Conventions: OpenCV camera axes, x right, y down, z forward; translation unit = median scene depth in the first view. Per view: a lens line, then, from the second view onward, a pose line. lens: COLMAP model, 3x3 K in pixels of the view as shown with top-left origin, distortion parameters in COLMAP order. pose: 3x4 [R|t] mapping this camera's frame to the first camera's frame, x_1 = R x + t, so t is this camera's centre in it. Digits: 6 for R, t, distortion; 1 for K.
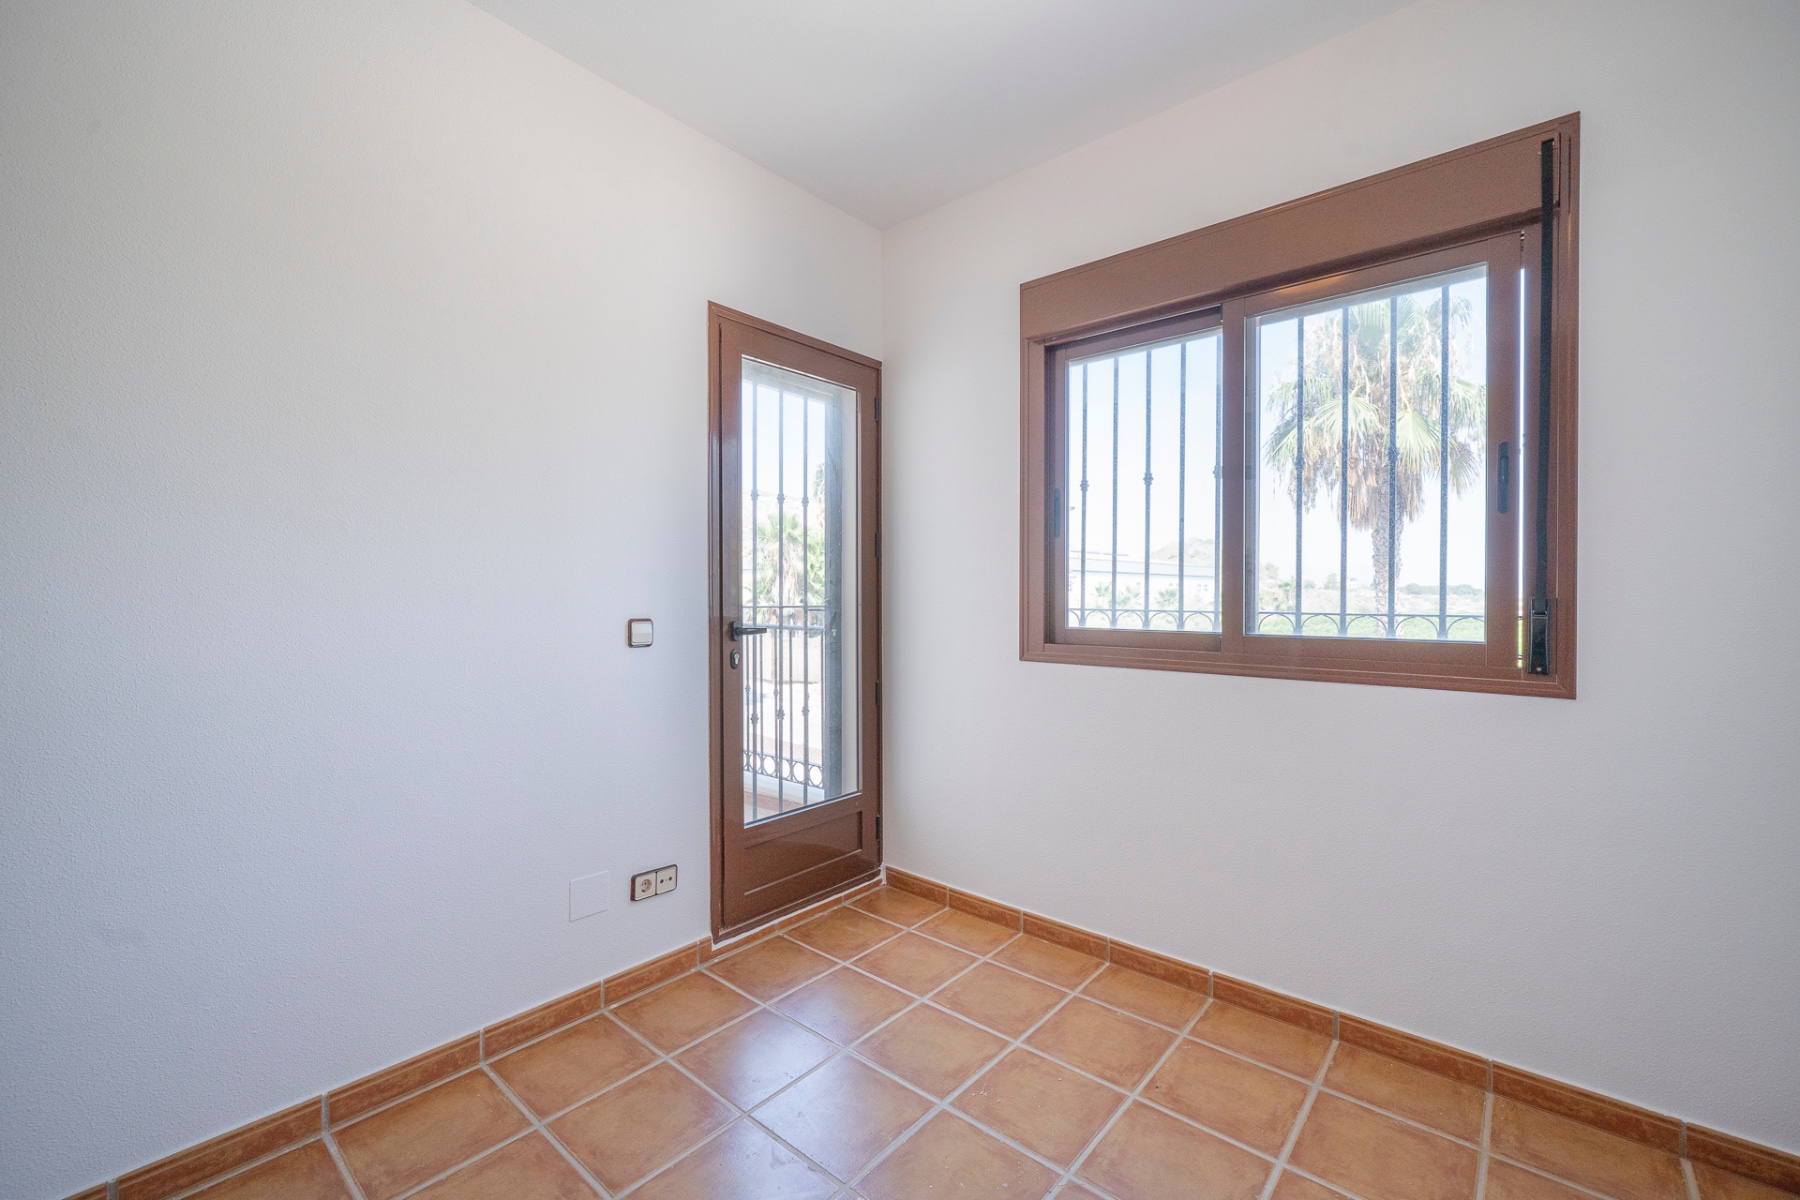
lens RADIAL K [[752.5, 0, 903.1], [0, 752.5, 605.8], [0, 0, 1]] dist [0.000976, 0.000242]
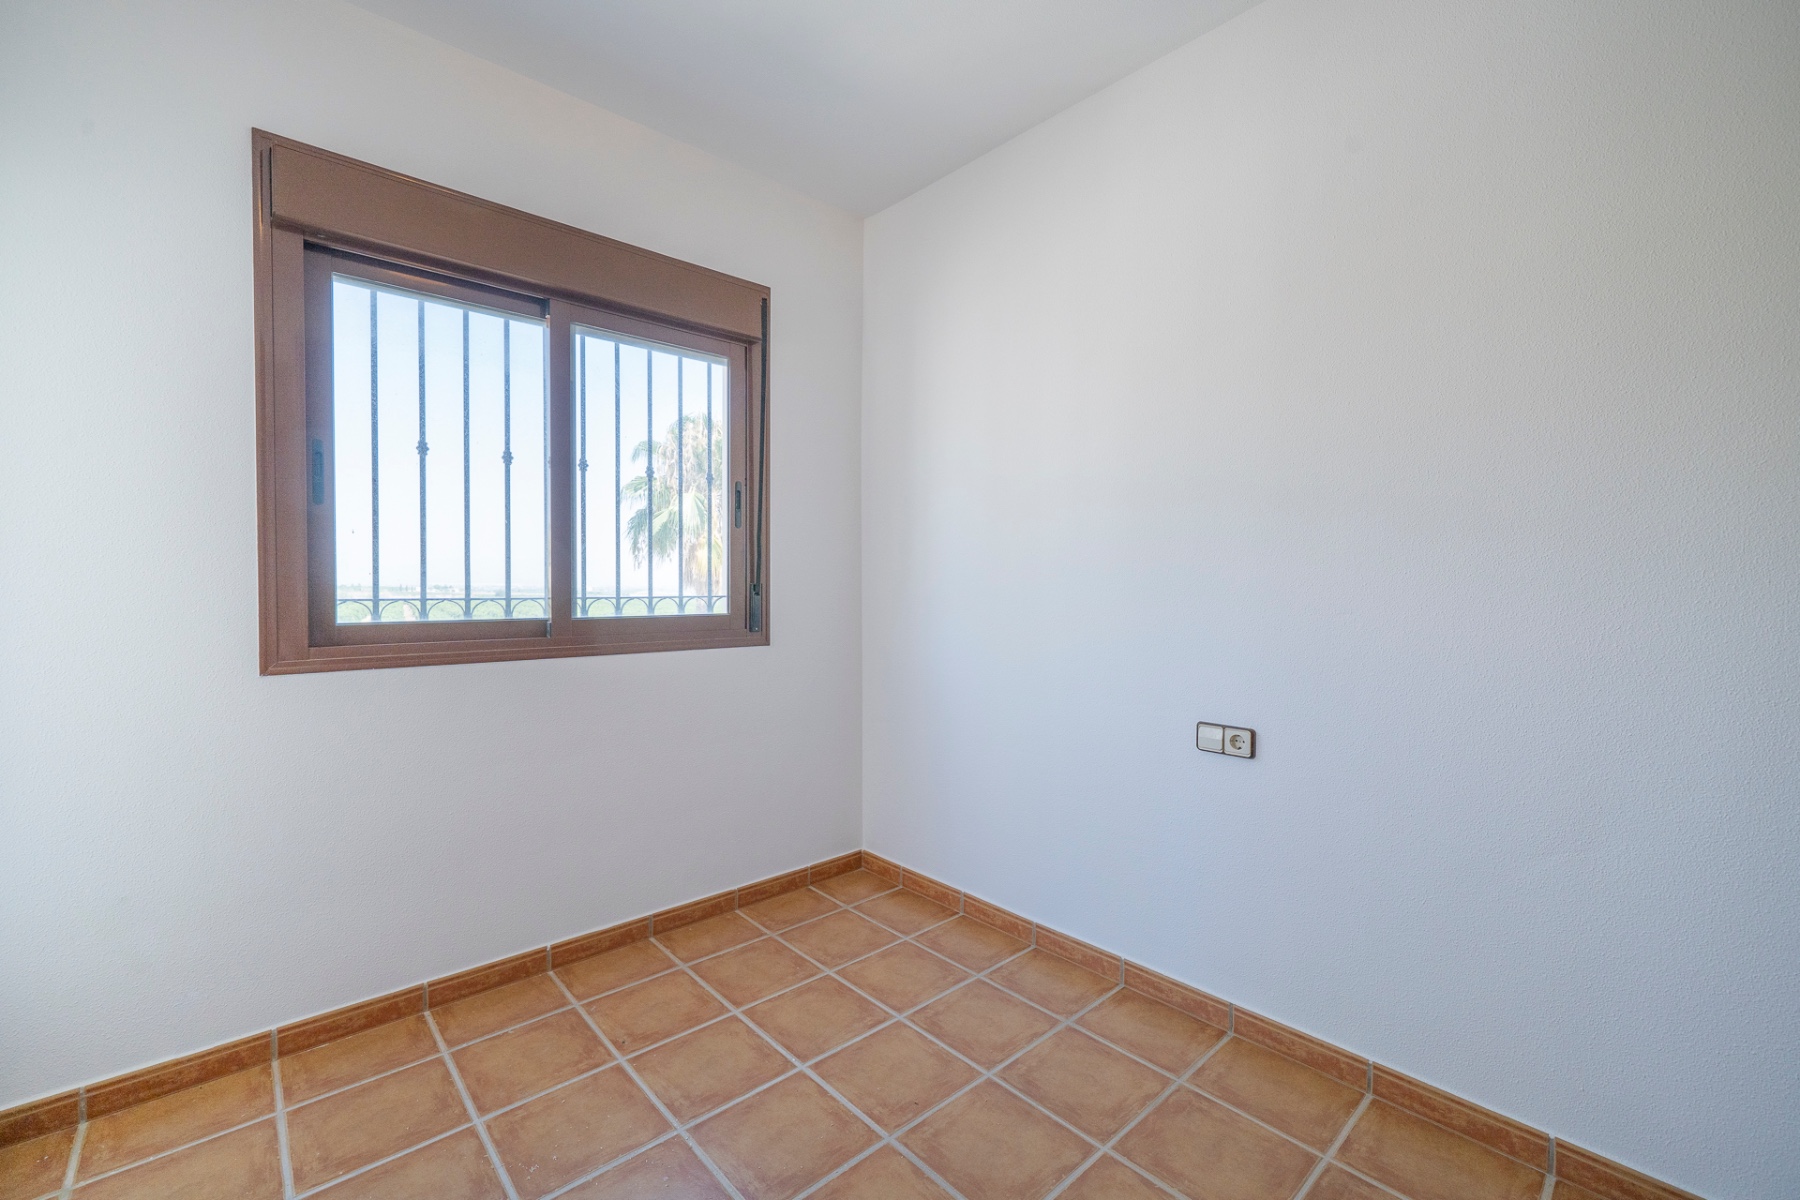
lens RADIAL K [[752.5, 0, 903.1], [0, 752.5, 605.8], [0, 0, 1]] dist [0.000976, 0.000242]
pose [[0.127249, -0.033413, 0.991308, -0.552695], [0.010731, 0.999420, 0.032309, -0.009726], [-0.991813, 0.006526, 0.127533, 0.393400]]
